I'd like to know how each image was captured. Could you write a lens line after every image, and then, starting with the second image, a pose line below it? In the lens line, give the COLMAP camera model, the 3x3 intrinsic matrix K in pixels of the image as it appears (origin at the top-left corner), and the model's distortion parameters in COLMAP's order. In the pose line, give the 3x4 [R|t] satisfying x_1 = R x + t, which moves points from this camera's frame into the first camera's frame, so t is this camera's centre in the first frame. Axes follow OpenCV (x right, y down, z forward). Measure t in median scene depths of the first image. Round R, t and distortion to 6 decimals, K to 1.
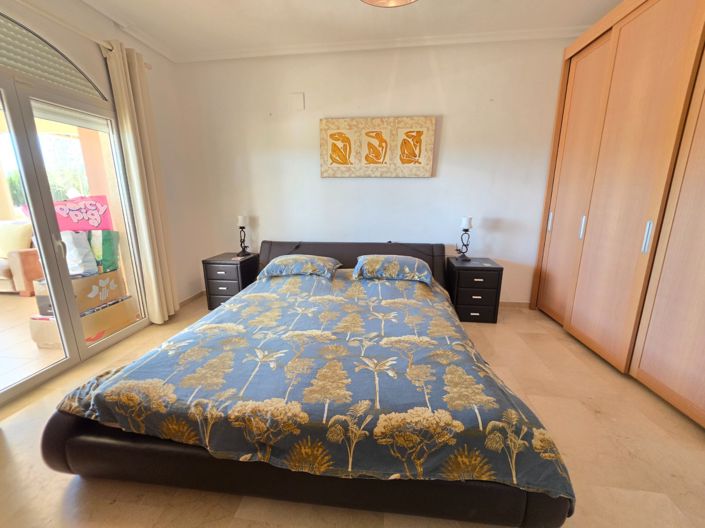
lens RADIAL K [[284.0, 0, 352.1], [0, 284.0, 259.9], [0, 0, 1]] dist [-0.002859, 0.000820]
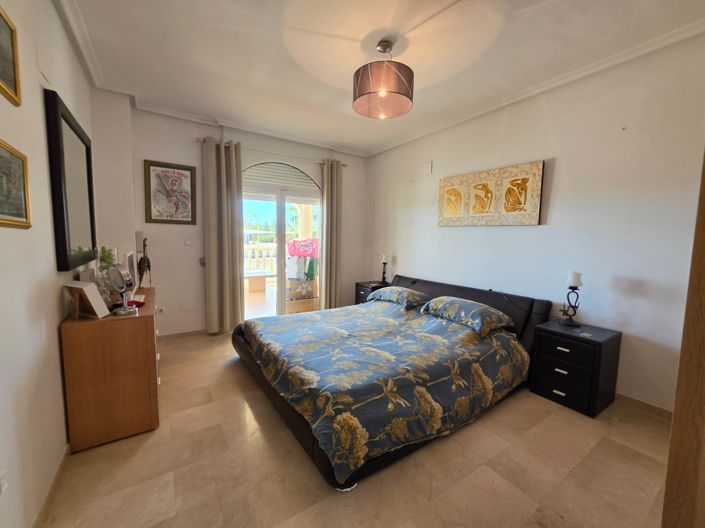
lens RADIAL K [[284.0, 0, 354.2], [0, 284.0, 263.9], [0, 0, 1]] dist [-0.002859, 0.000820]
pose [[0.660303, 0.083210, -0.746375, 0.590418], [-0.186111, 0.980972, -0.055285, -0.011312], [0.727573, 0.175414, 0.663225, -0.001072]]
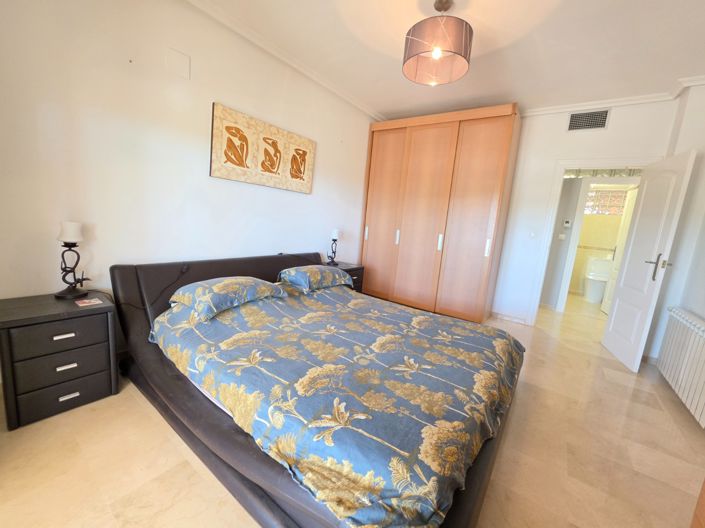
lens RADIAL K [[284.0, 0, 347.9], [0, 284.0, 263.0], [0, 0, 1]] dist [-0.002859, 0.000820]
pose [[0.501471, -0.091655, 0.860306, -0.656528], [0.102662, 0.993651, 0.046020, -0.057355], [-0.859062, 0.065243, 0.507696, 0.325979]]
